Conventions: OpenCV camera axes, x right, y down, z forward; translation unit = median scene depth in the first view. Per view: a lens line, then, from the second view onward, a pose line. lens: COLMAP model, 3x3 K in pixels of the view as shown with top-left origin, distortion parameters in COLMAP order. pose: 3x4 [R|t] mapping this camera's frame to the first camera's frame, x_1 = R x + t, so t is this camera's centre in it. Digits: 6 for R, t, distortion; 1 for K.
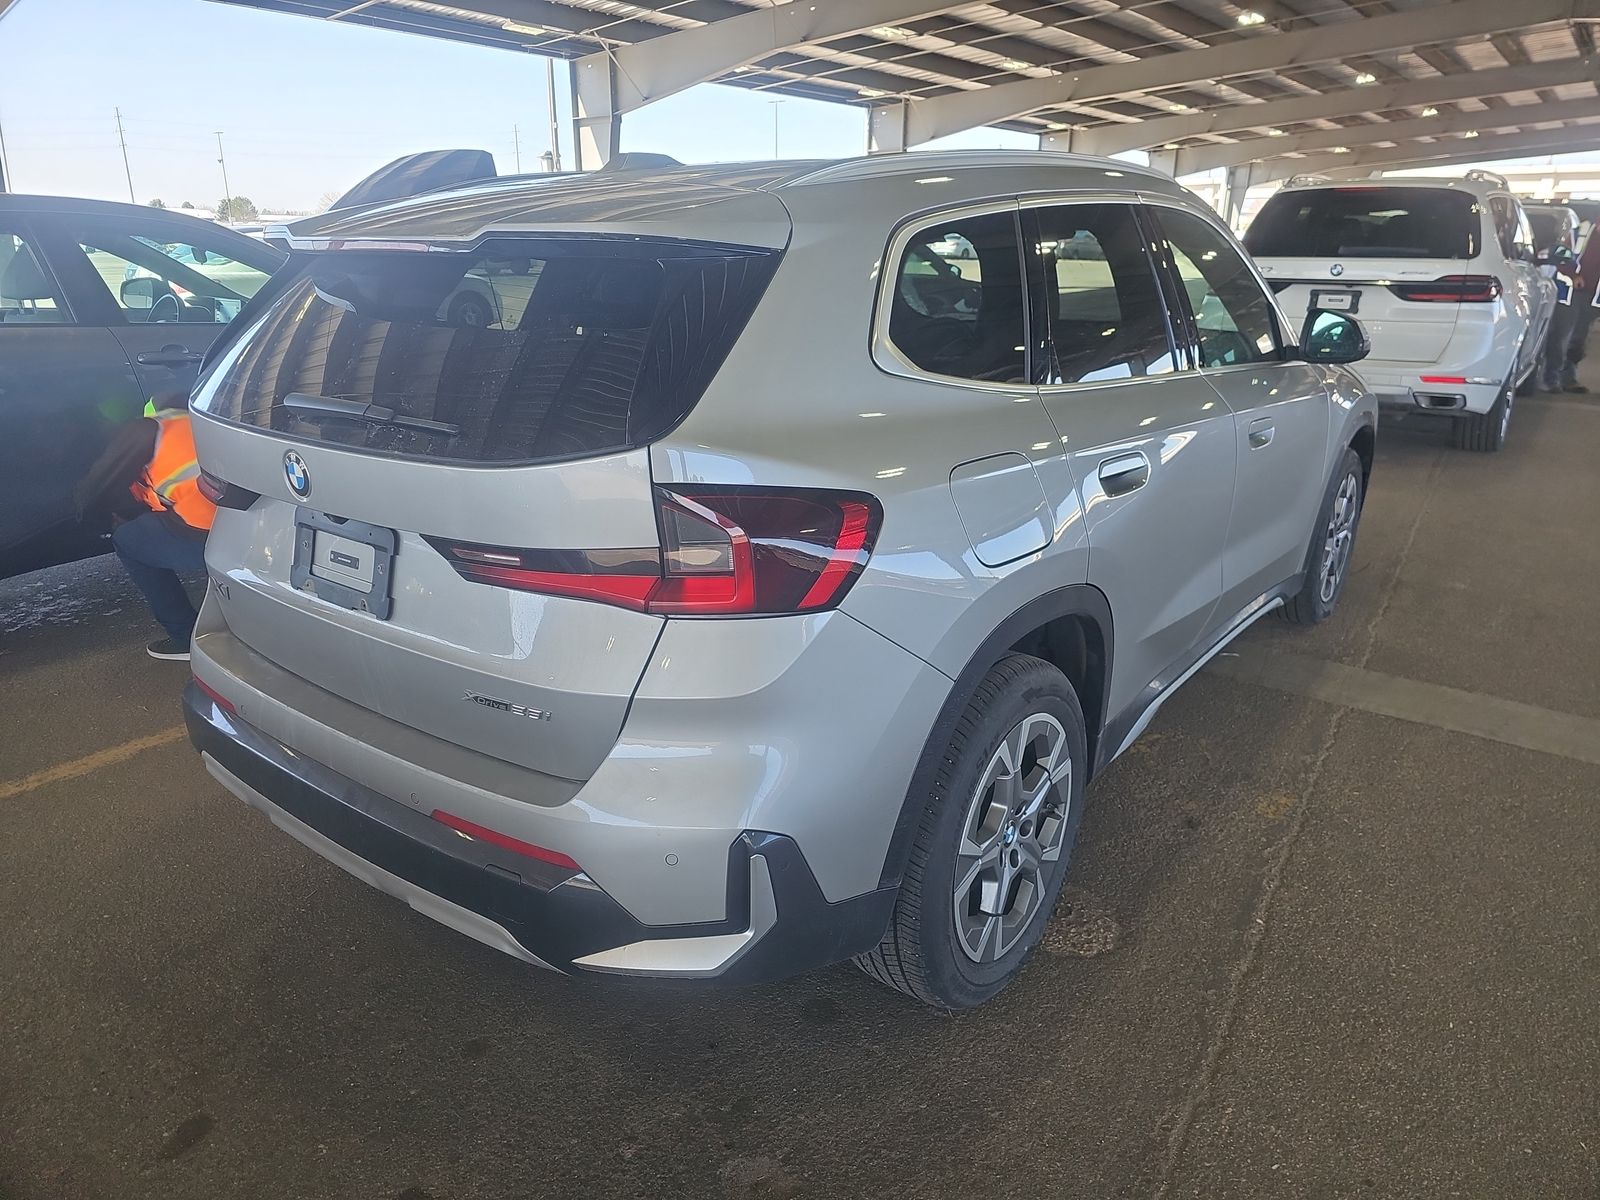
lens RADIAL K [[1059.9, 0, 796.1], [0, 1059.9, 590.3], [0, 0, 1]] dist [0.021464, -0.025099]
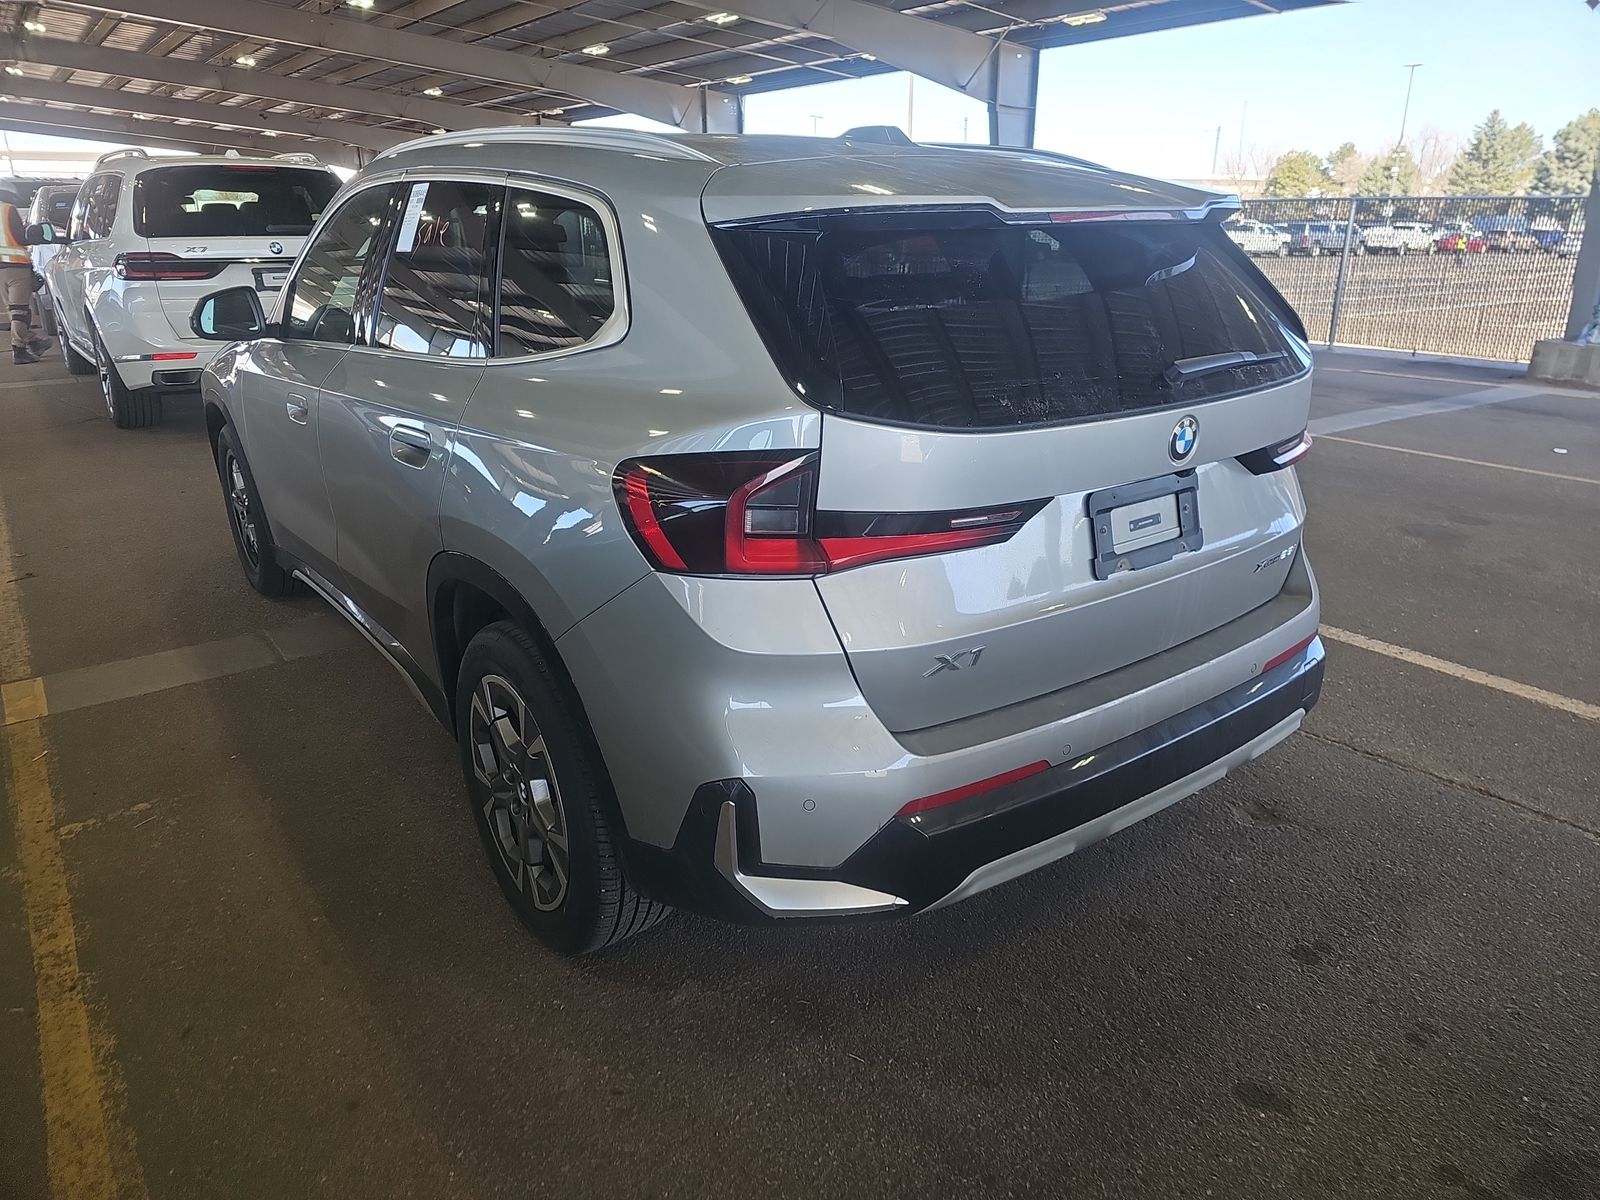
lens RADIAL K [[1059.9, 0, 794.7], [0, 1059.9, 603.3], [0, 0, 1]] dist [0.021464, -0.025099]
pose [[0.244296, -0.328132, 0.912496, -0.171316], [0.303837, 0.919524, 0.249315, -0.036832], [-0.920871, 0.216344, 0.324334, 0.115218]]
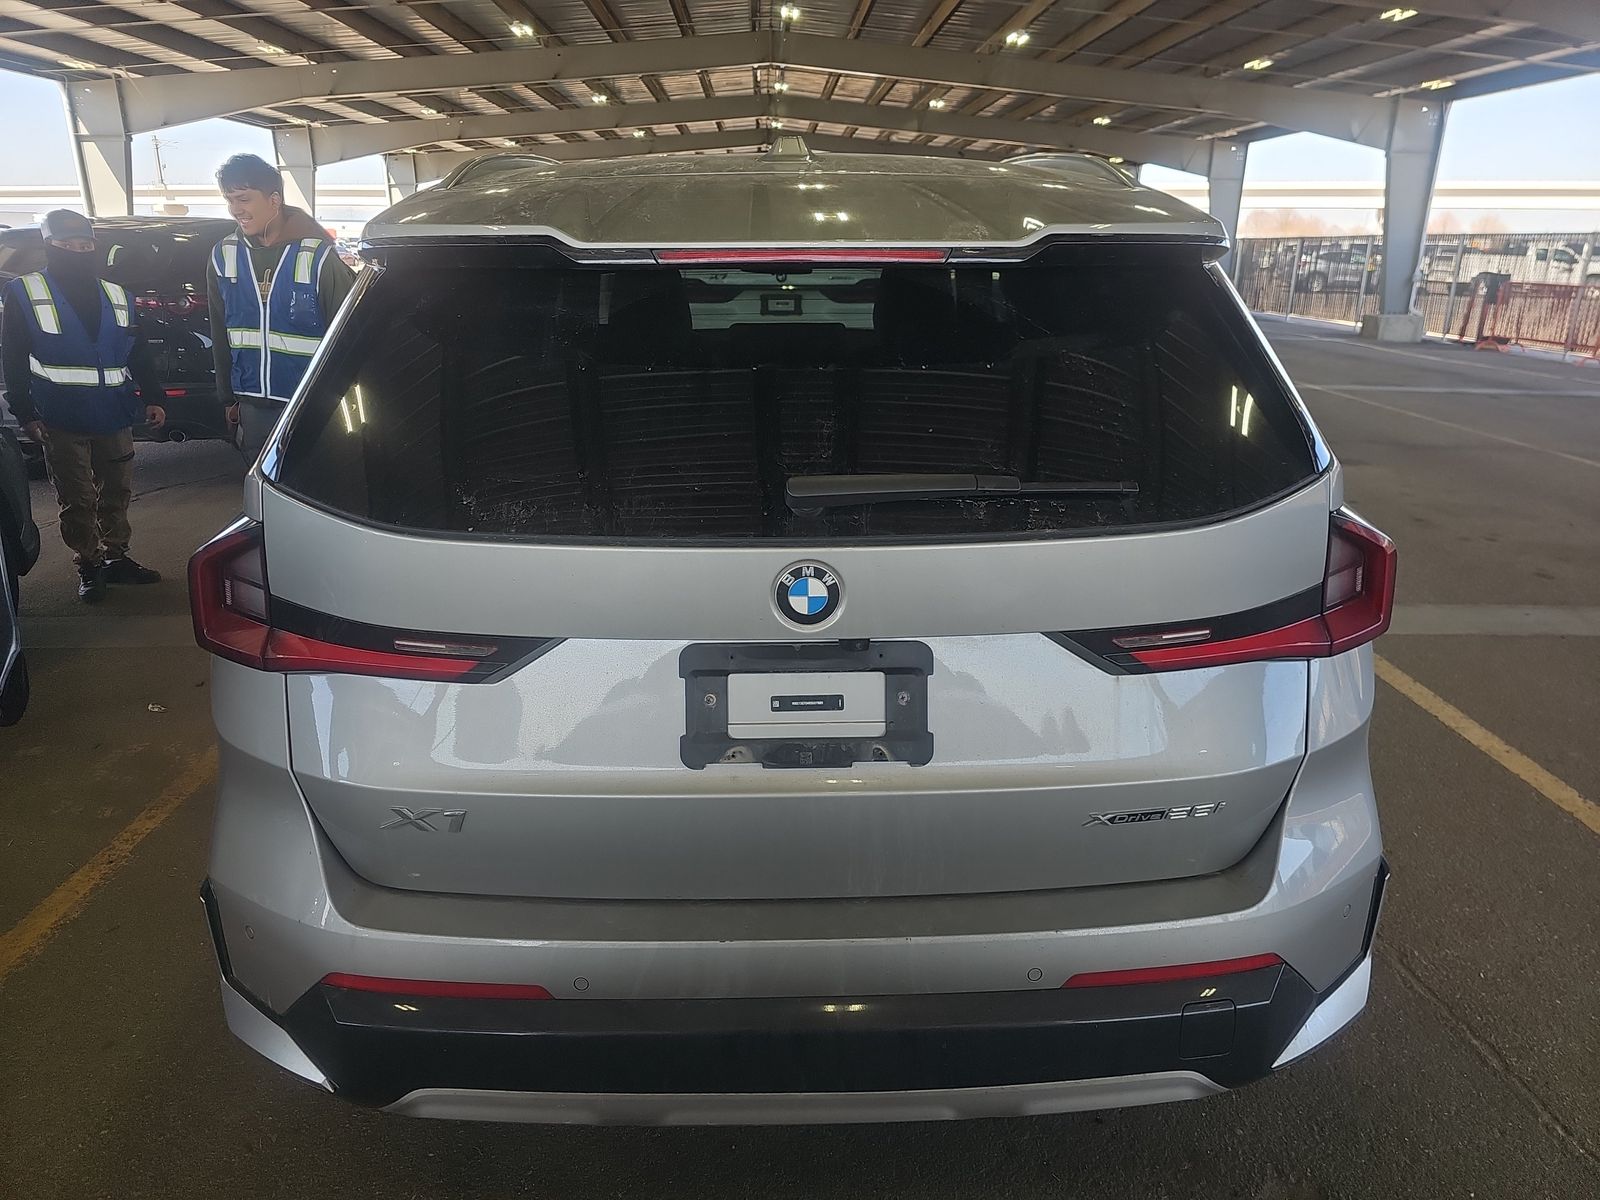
lens RADIAL K [[1059.9, 0, 791.8], [0, 1059.9, 610.4], [0, 0, 1]] dist [0.021464, -0.025099]
pose [[0.764317, -0.205882, 0.611091, -0.098408], [0.198877, 0.976727, 0.080324, -0.017169], [-0.613406, 0.060139, 0.787475, 0.052721]]
